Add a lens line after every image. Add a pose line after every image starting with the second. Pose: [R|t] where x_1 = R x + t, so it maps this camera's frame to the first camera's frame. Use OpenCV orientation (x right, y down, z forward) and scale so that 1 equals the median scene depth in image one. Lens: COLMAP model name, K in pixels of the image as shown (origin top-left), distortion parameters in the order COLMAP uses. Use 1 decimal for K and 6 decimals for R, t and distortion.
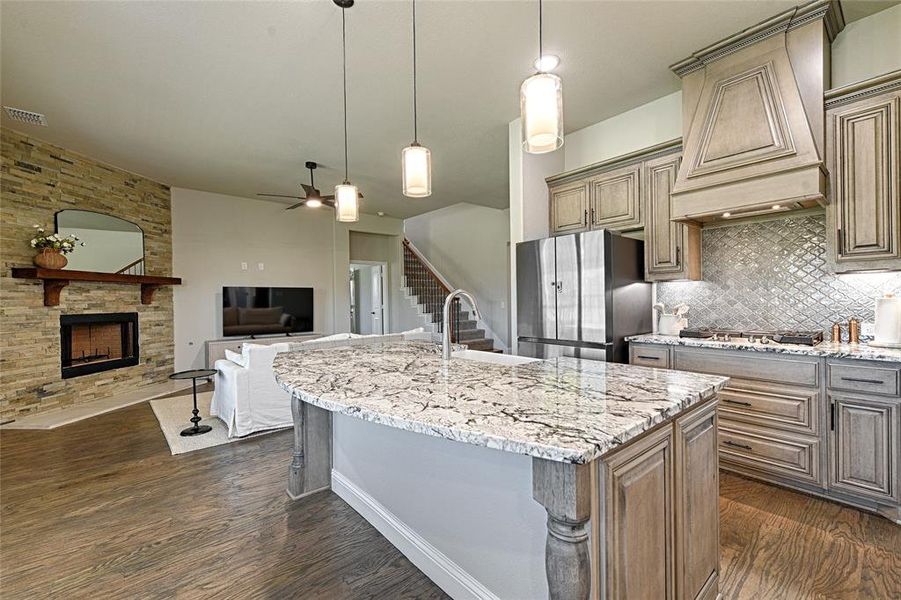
lens RADIAL K [[379.4, 0, 463.9], [0, 379.4, 302.6], [0, 0, 1]] dist [0.013678, -0.002359]
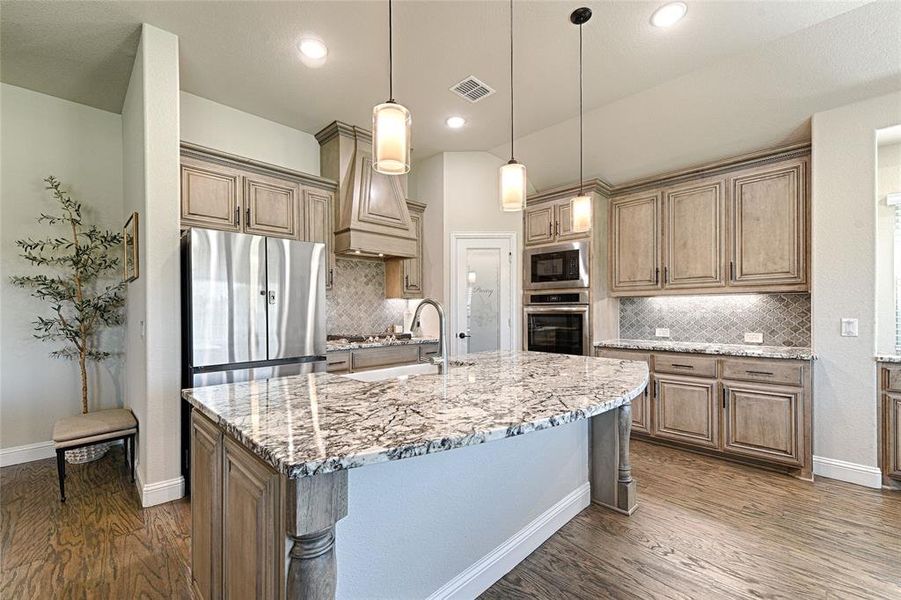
lens RADIAL K [[379.4, 0, 450.1], [0, 379.4, 305.3], [0, 0, 1]] dist [0.013678, -0.002359]
pose [[-0.054792, 0.027950, 0.998107, -0.654264], [0.013035, 0.999543, -0.027274, 0.005735], [-0.998413, 0.011515, -0.055132, 0.688343]]
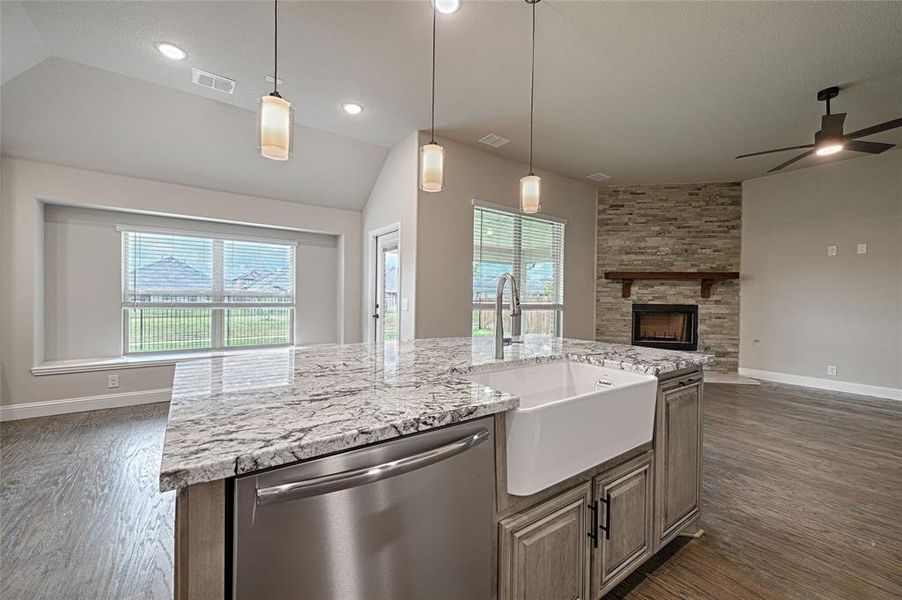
lens RADIAL K [[366.6, 0, 448.7], [0, 366.6, 299.2], [0, 0, 1]] dist [0.009403, -0.000511]
pose [[-0.104286, 0.016451, -0.994411, 0.526243], [-0.019663, 0.999634, 0.018600, 0.005051], [0.994353, 0.021493, -0.103924, 0.651505]]
